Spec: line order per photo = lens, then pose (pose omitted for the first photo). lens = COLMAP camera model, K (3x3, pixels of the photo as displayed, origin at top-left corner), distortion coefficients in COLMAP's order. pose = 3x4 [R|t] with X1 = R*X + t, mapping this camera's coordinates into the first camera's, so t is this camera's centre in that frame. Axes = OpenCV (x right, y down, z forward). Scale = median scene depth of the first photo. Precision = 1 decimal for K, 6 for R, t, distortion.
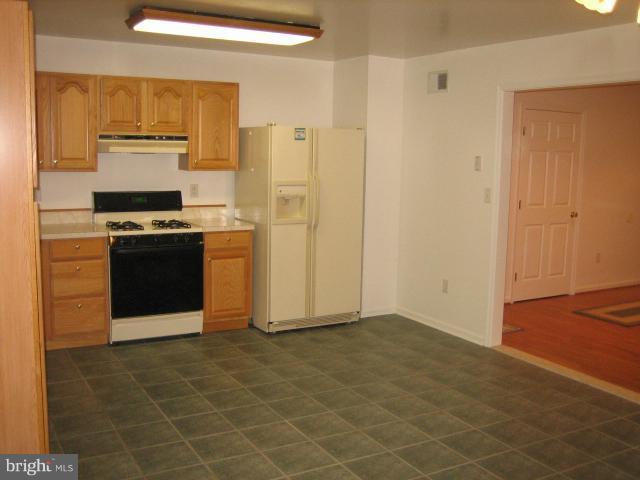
lens RADIAL K [[670.8, 0, 320.2], [0, 670.8, 242.6], [0, 0, 1]] dist [-0.074130, 0.000000]
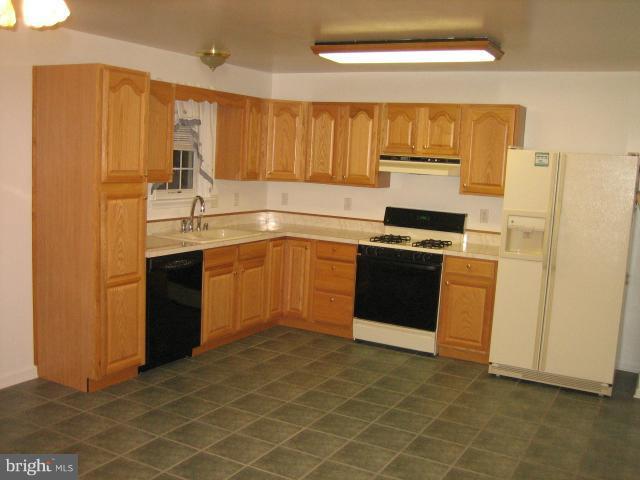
lens RADIAL K [[670.8, 0, 321.8], [0, 670.8, 236.3], [0, 0, 1]] dist [-0.074130, 0.000000]
pose [[0.547173, 0.111014, -0.829625, 0.548668], [-0.161349, 0.986565, 0.025598, -0.038434], [0.821321, 0.119852, 0.557733, 0.289383]]
